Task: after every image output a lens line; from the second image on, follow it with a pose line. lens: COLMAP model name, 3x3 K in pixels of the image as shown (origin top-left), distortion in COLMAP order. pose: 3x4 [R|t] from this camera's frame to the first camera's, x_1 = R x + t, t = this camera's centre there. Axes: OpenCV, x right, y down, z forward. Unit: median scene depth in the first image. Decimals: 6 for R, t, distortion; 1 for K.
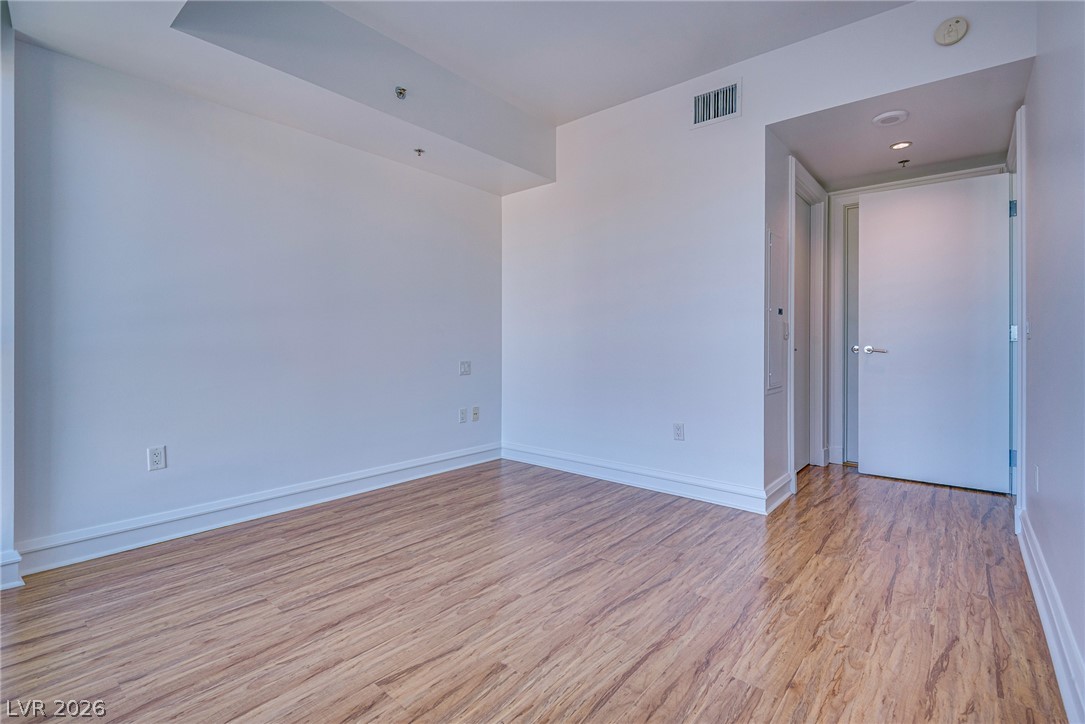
lens RADIAL K [[491.7, 0, 542.4], [0, 491.7, 367.2], [0, 0, 1]] dist [0.015865, -0.007319]
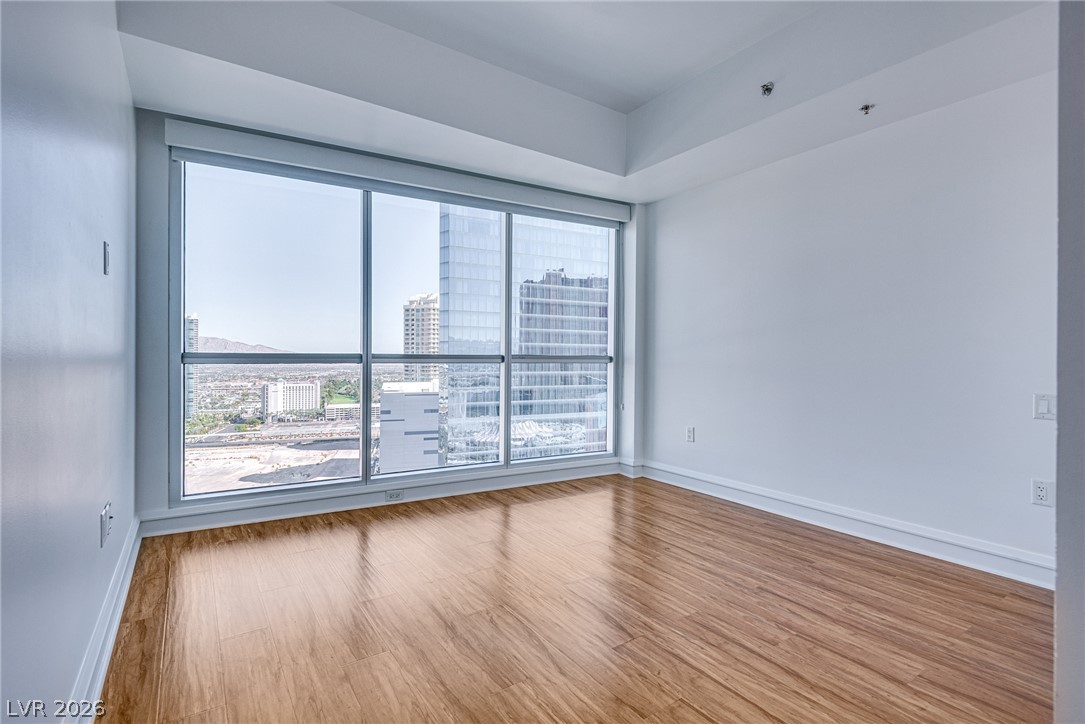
lens RADIAL K [[506.2, 0, 548.6], [0, 506.2, 364.6], [0, 0, 1]] dist [0.021539, -0.005071]
pose [[-0.245393, 0.012503, -0.969343, 0.889917], [-0.057341, 0.997979, 0.027389, -0.046166], [0.967726, 0.062304, -0.244180, 1.014397]]
